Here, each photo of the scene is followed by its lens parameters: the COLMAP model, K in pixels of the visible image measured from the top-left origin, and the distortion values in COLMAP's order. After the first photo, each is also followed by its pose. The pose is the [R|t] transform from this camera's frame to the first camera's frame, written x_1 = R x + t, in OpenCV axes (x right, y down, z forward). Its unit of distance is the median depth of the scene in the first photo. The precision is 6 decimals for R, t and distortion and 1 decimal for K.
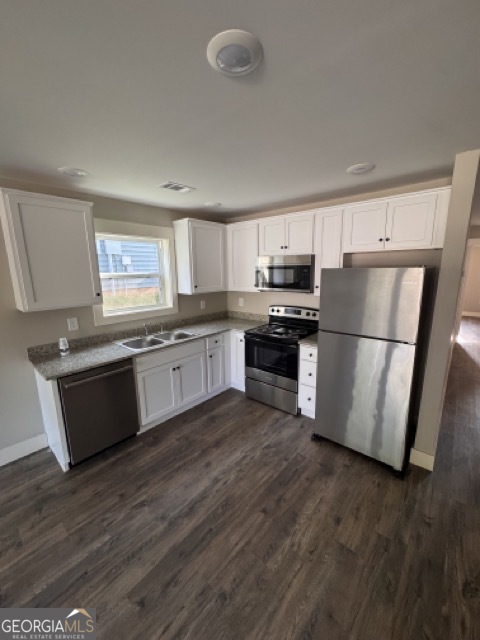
lens RADIAL K [[255.2, 0, 240.0], [0, 255.2, 320.0], [0, 0, 1]] dist [-0.002024, -0.000457]
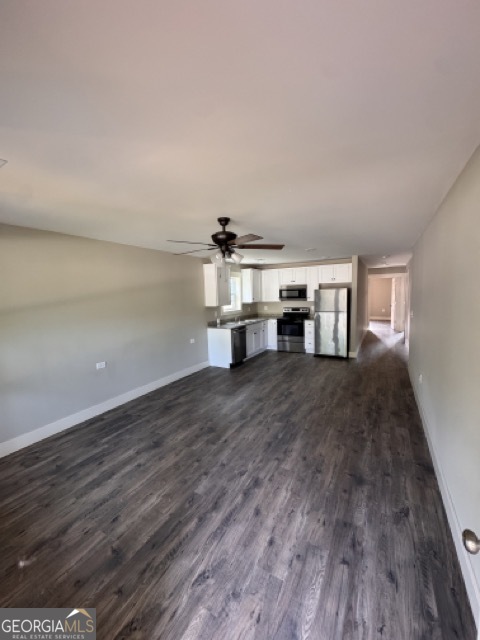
lens RADIAL K [[255.2, 0, 240.0], [0, 255.2, 320.0], [0, 0, 1]] dist [-0.002024, -0.000457]
pose [[0.978500, -0.036121, 0.203057, -0.972385], [0.056072, 0.994051, -0.093373, 0.318867], [-0.198476, 0.102752, 0.974705, -1.413633]]
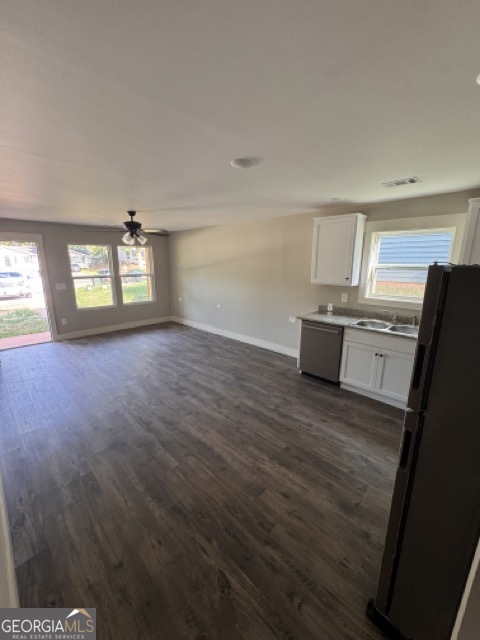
lens RADIAL K [[261.2, 0, 243.3], [0, 261.2, 320.3], [0, 0, 1]] dist [-0.001150, -0.000094]
pose [[-0.058535, 0.234678, -0.970309, 0.924216], [-0.198712, 0.949786, 0.241701, -0.113558], [0.978308, 0.206960, -0.008962, 0.480879]]
